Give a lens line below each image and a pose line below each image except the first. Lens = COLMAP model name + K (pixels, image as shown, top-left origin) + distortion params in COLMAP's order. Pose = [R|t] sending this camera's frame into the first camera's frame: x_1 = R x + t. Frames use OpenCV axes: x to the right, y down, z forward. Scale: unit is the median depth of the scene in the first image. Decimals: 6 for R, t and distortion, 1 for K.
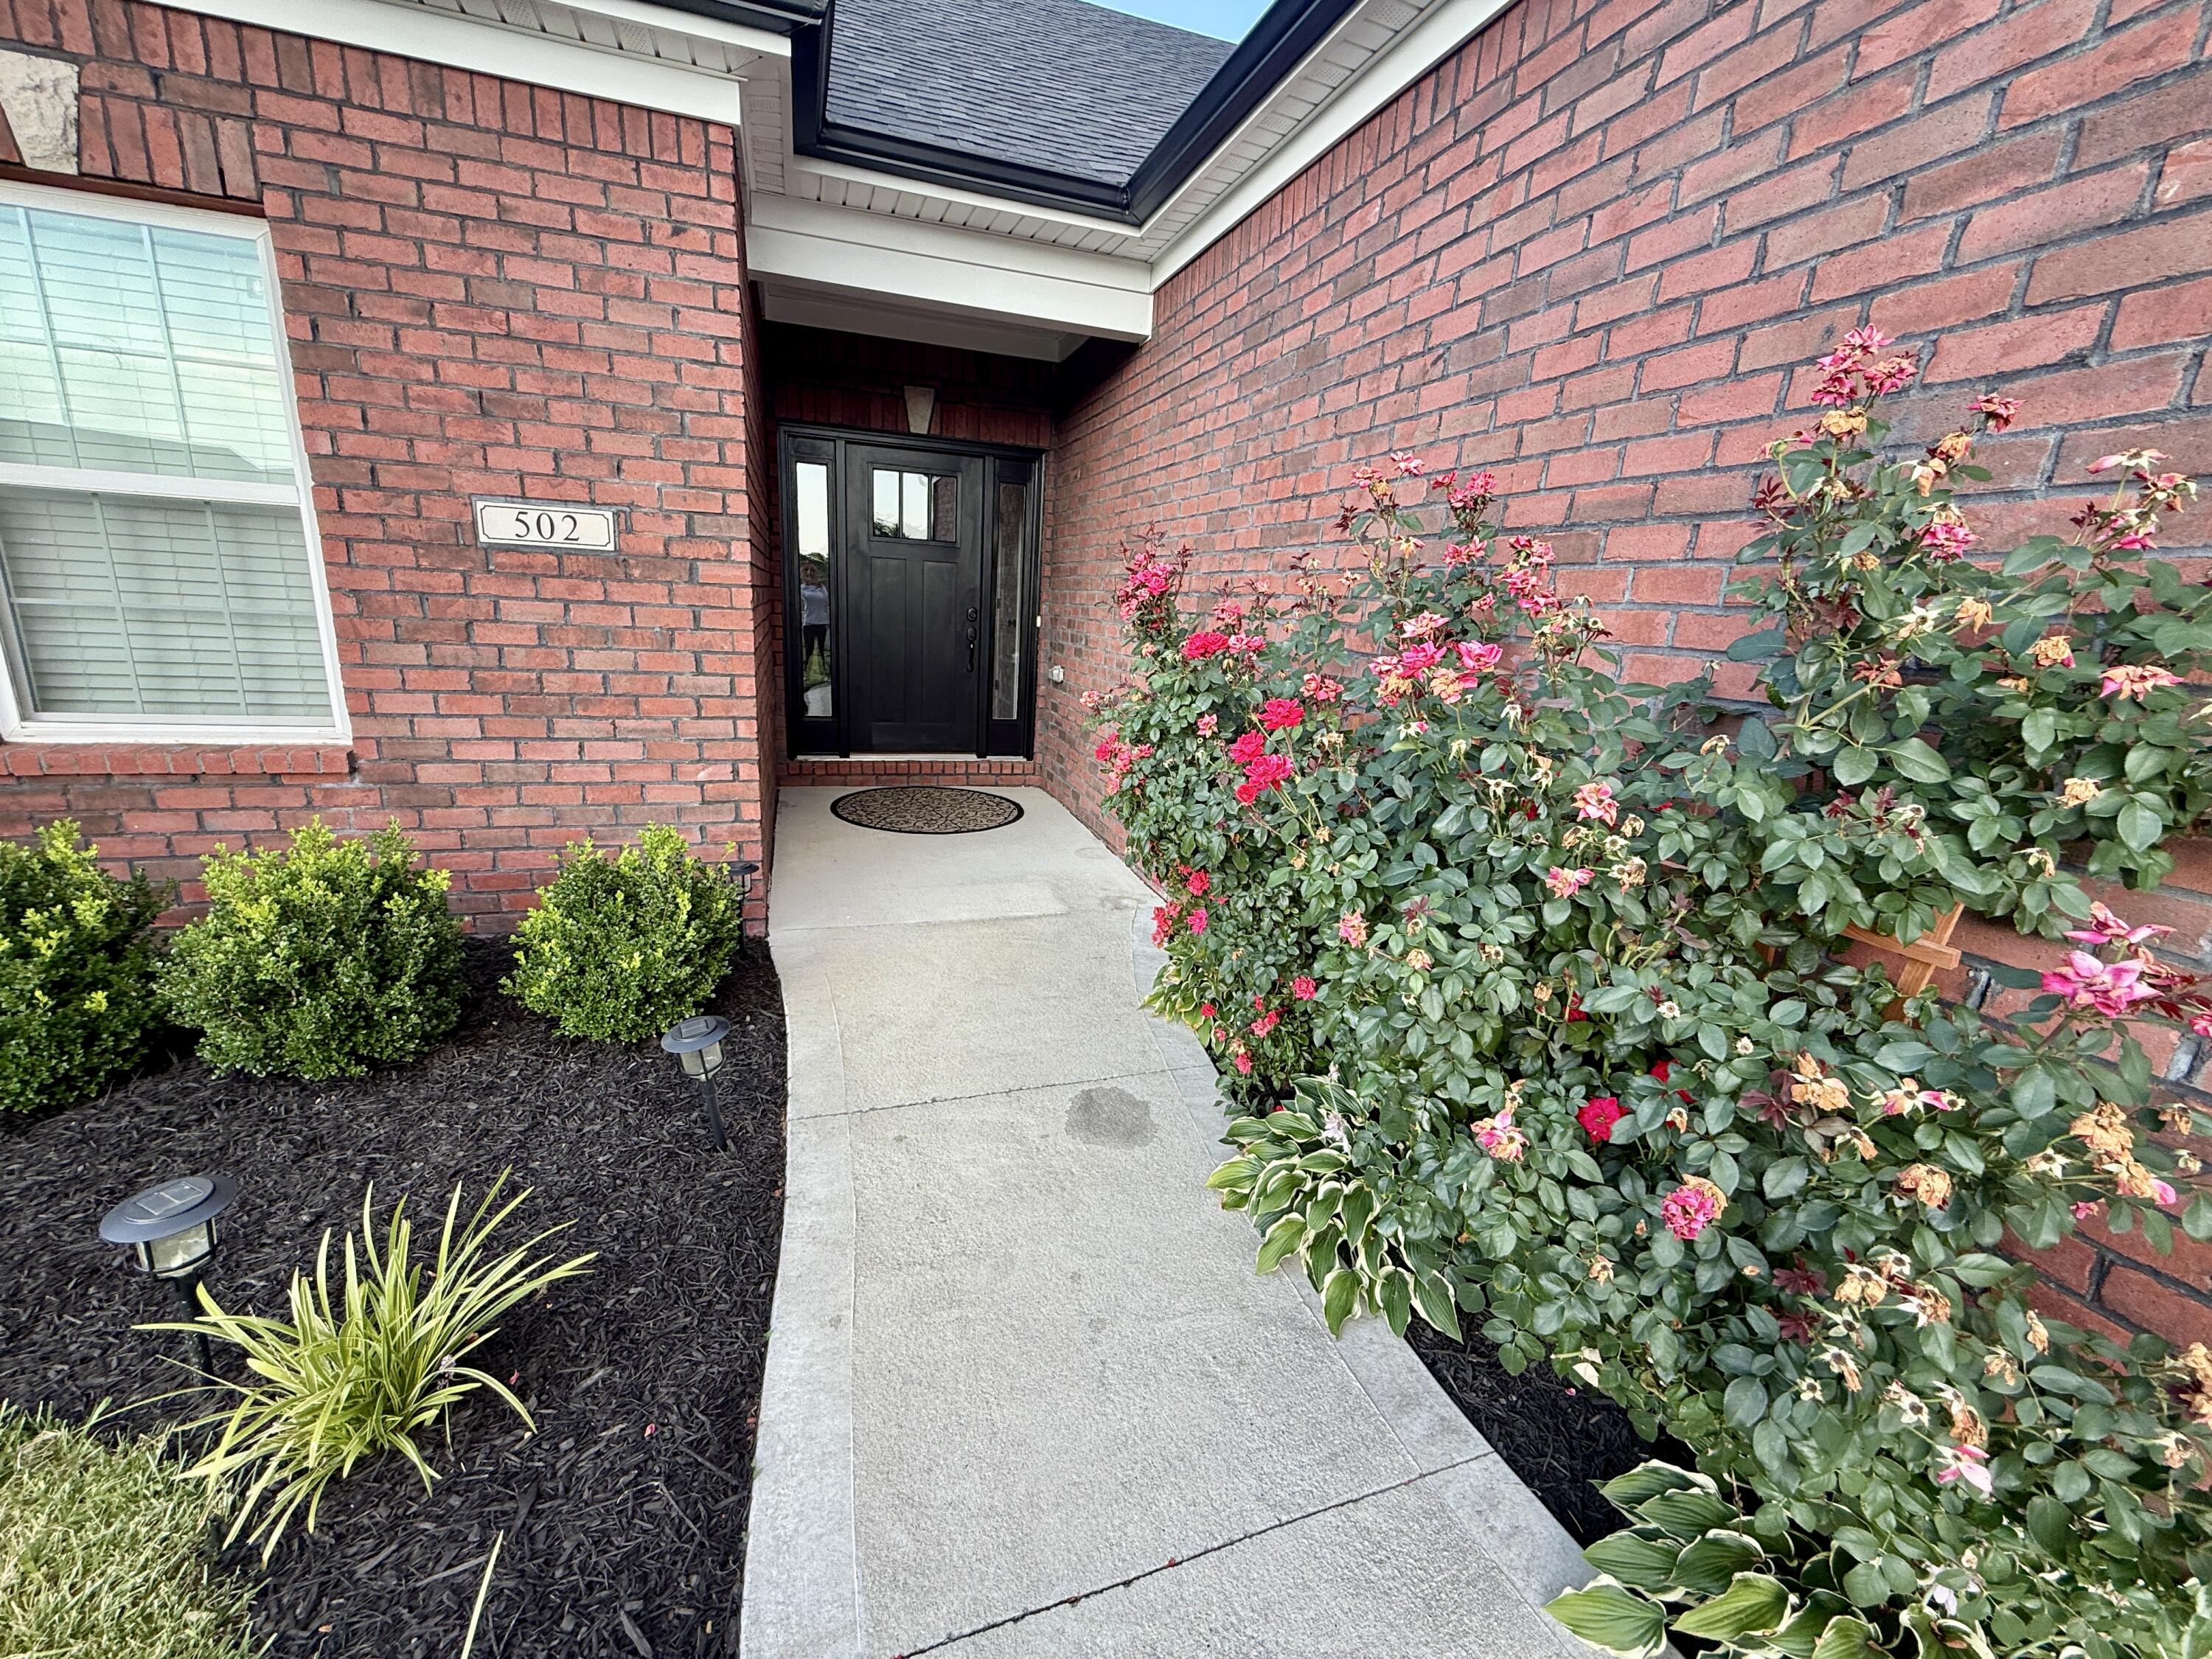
lens RADIAL K [[864.4, 0, 1106.0], [0, 864.4, 829.5], [0, 0, 1]] dist [0.001652, -0.004513]
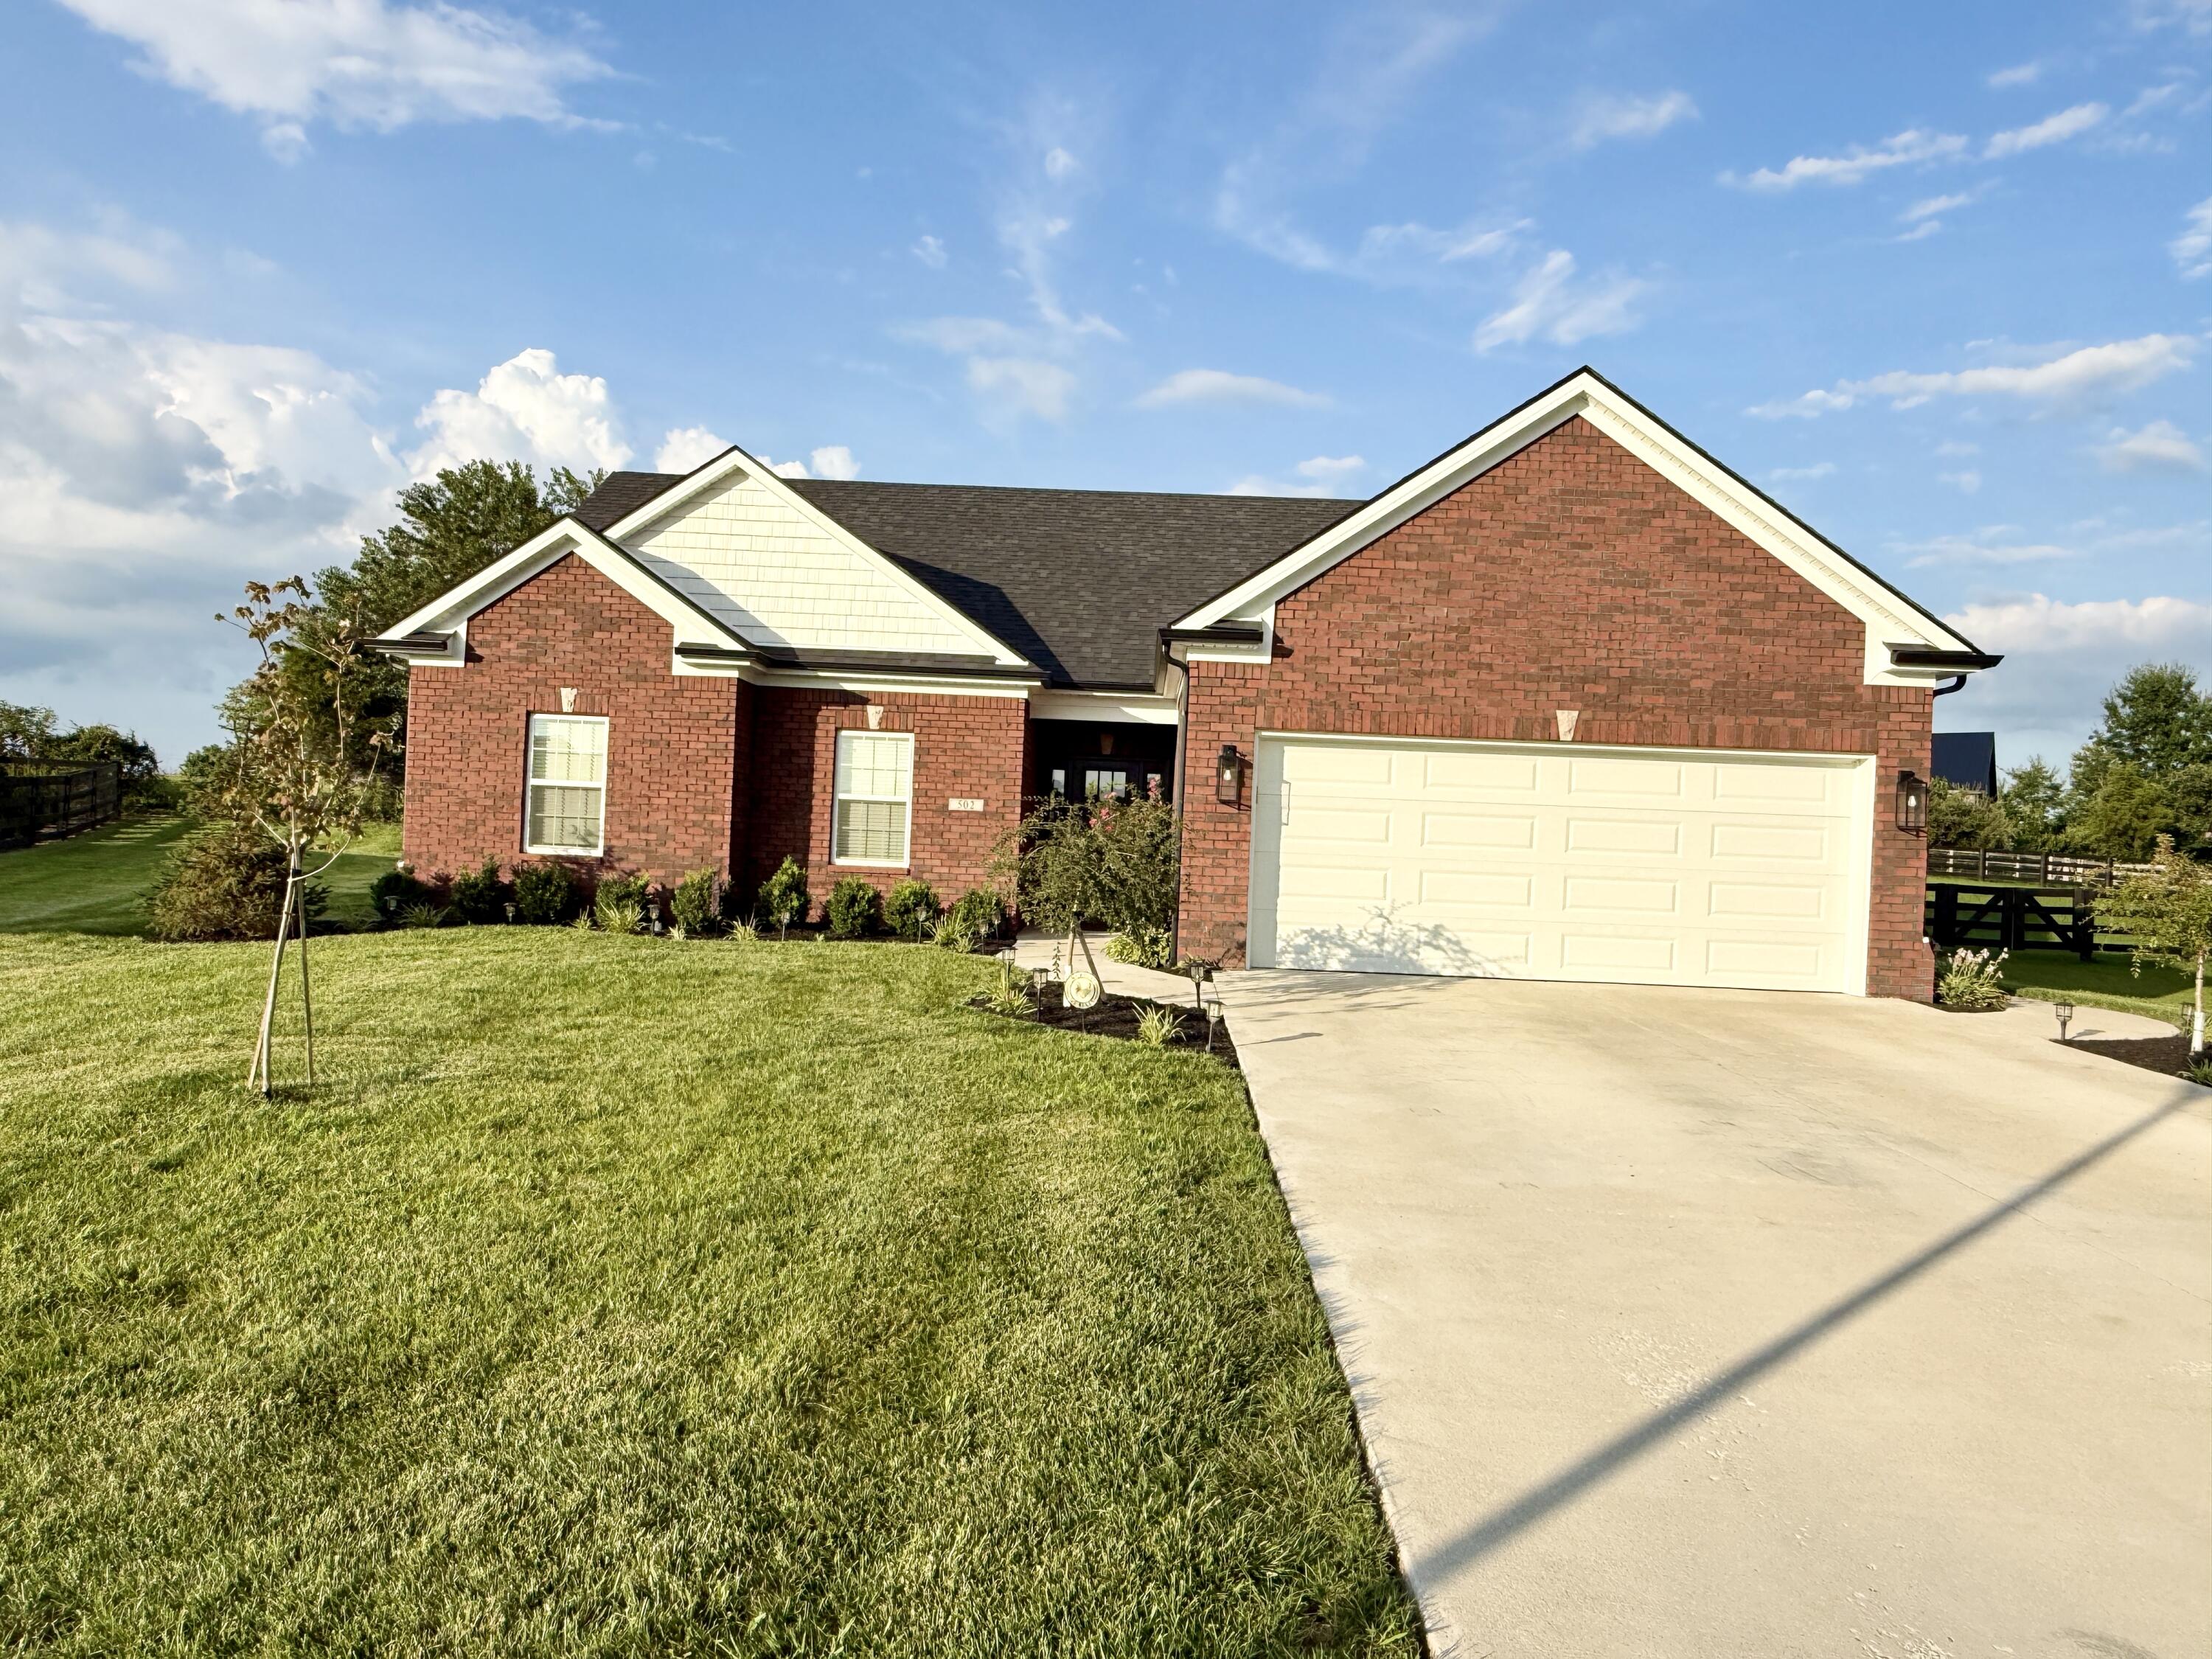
lens RADIAL K [[1440.7, 0, 1106.0], [0, 1440.7, 829.5], [0, 0, 1]] dist [0.018396, -0.003108]
pose [[0.941360, -0.021471, -0.336719, 2.091252], [-0.075689, 0.959101, -0.272758, 1.464371], [0.328804, 0.282249, 0.901234, -4.581045]]
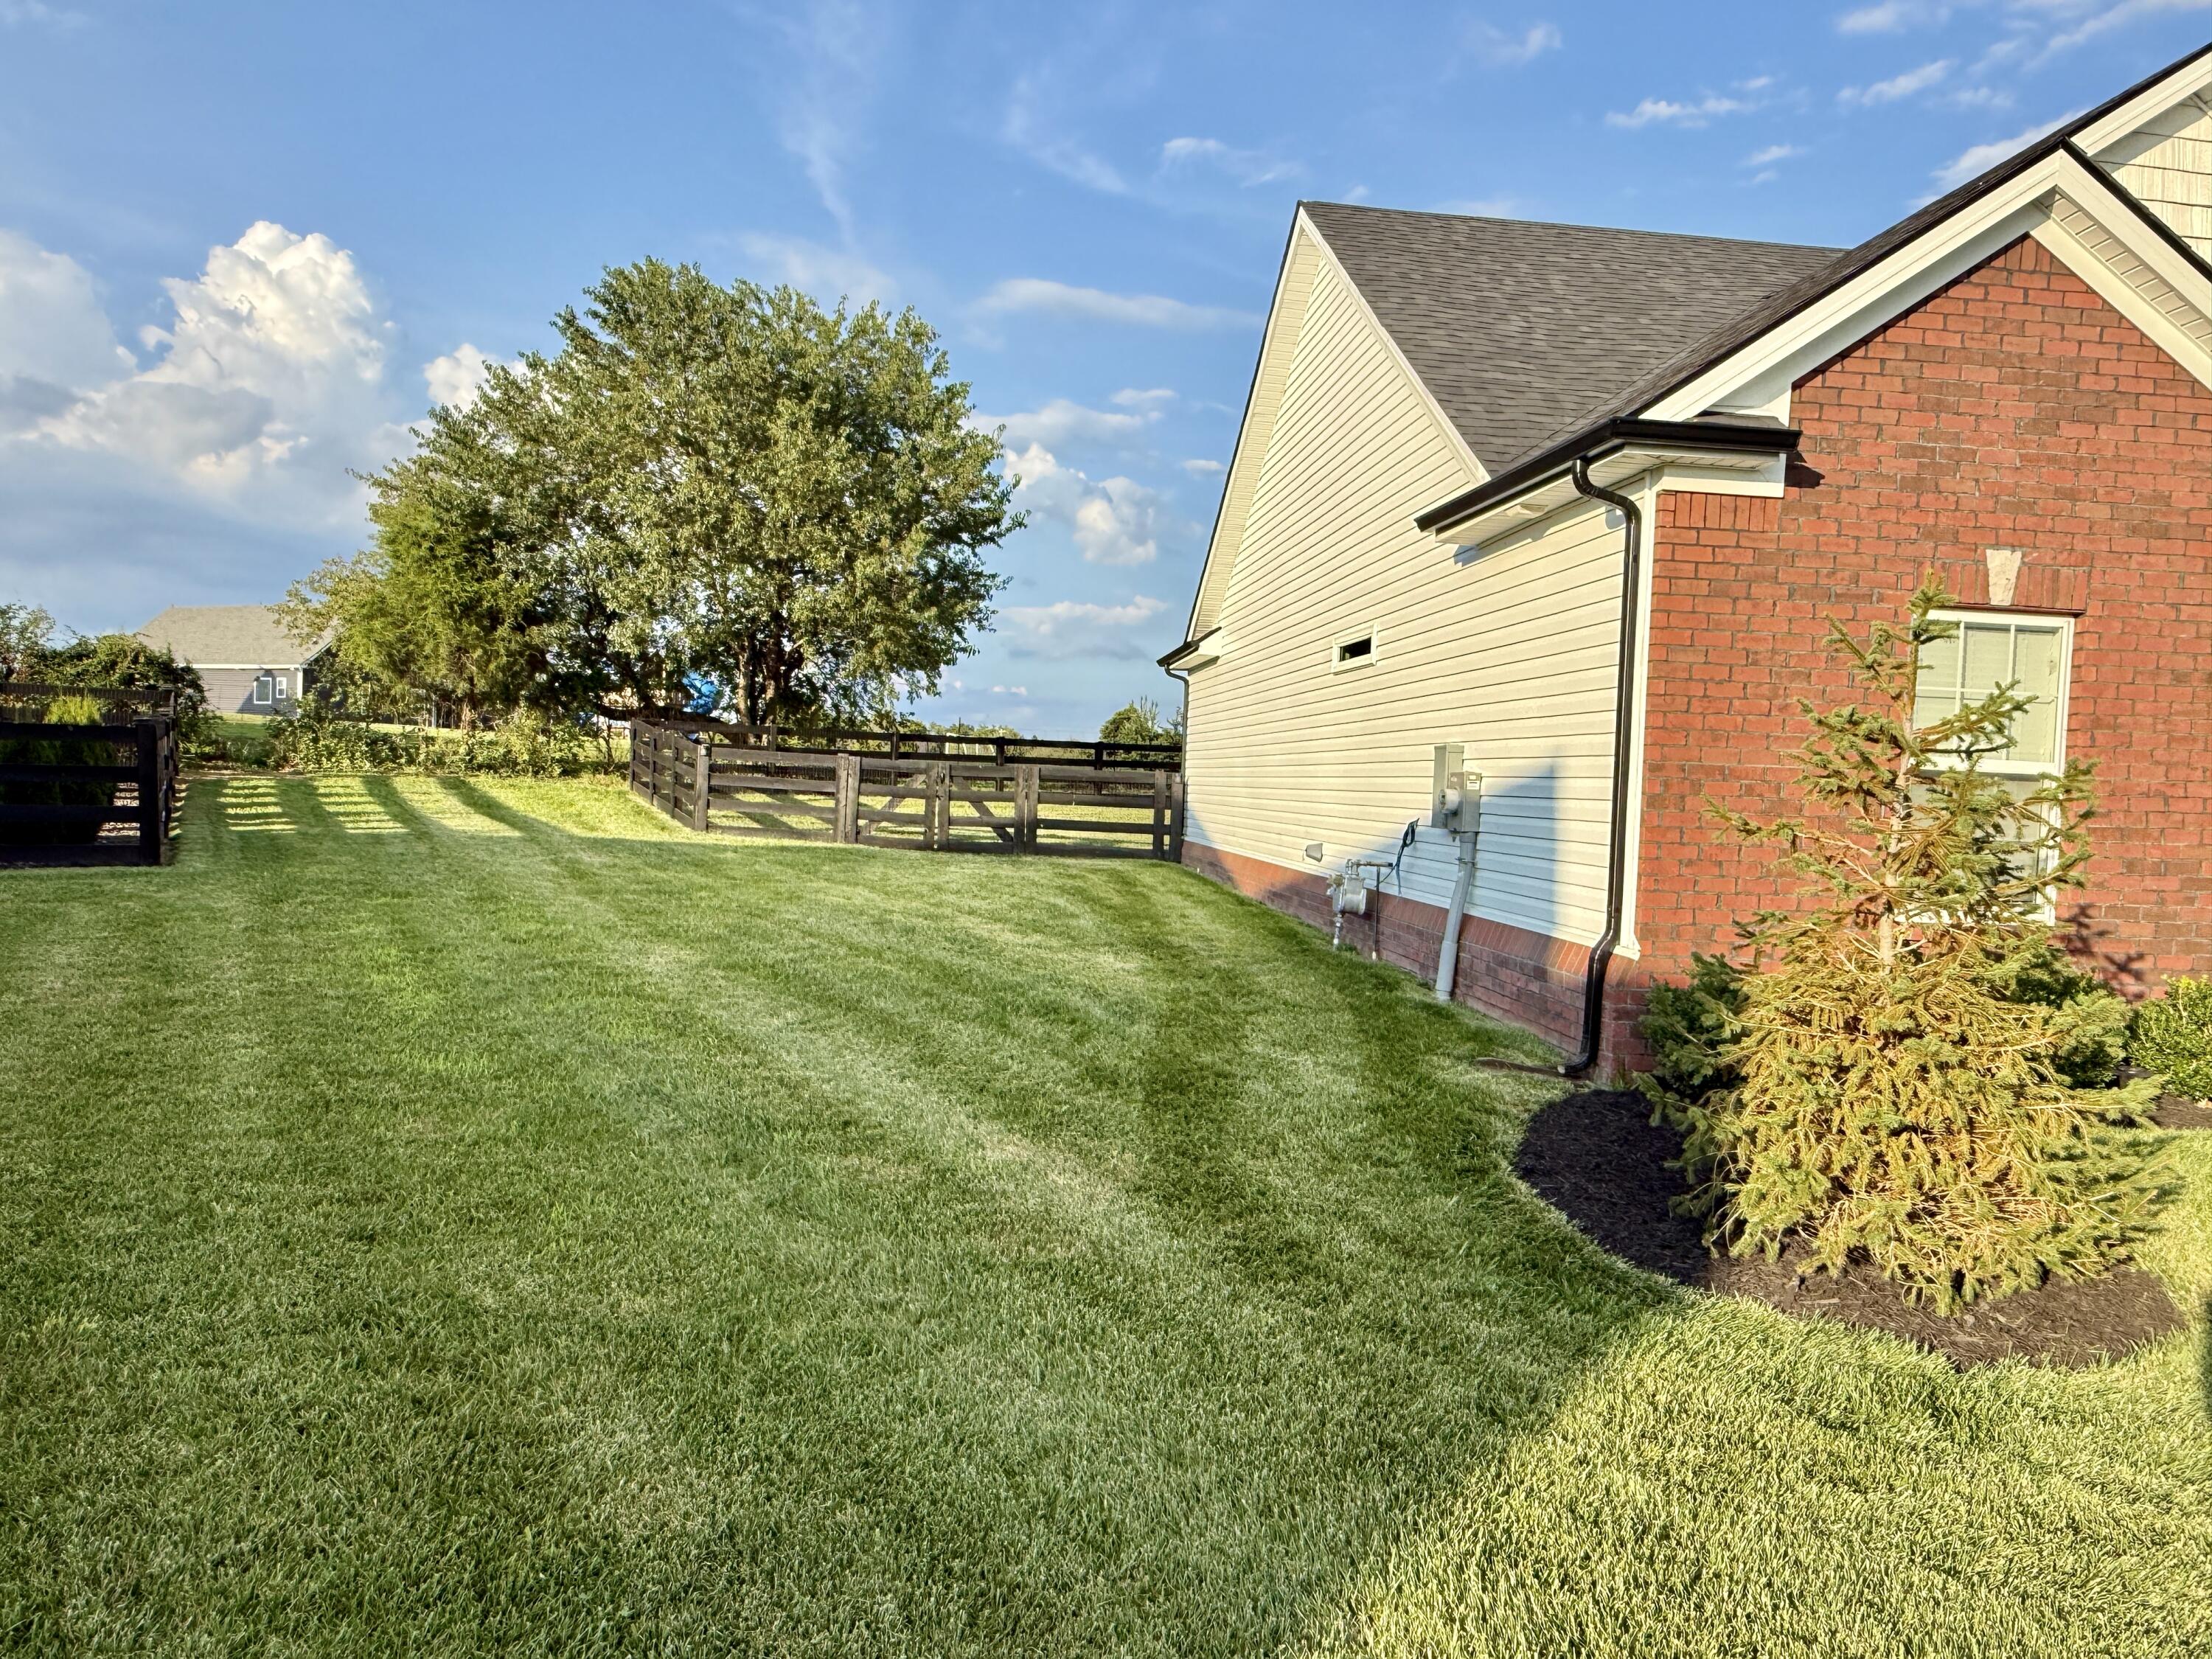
lens RADIAL K [[1474.6, 0, 1106.0], [0, 1474.6, 829.5], [0, 0, 1]] dist [-0.125140, 0.151409]
pose [[0.978935, -0.009966, -0.203930, -3.429045], [-0.038479, 0.971904, -0.232211, 0.551662], [0.200515, 0.235166, 0.951047, -2.677431]]
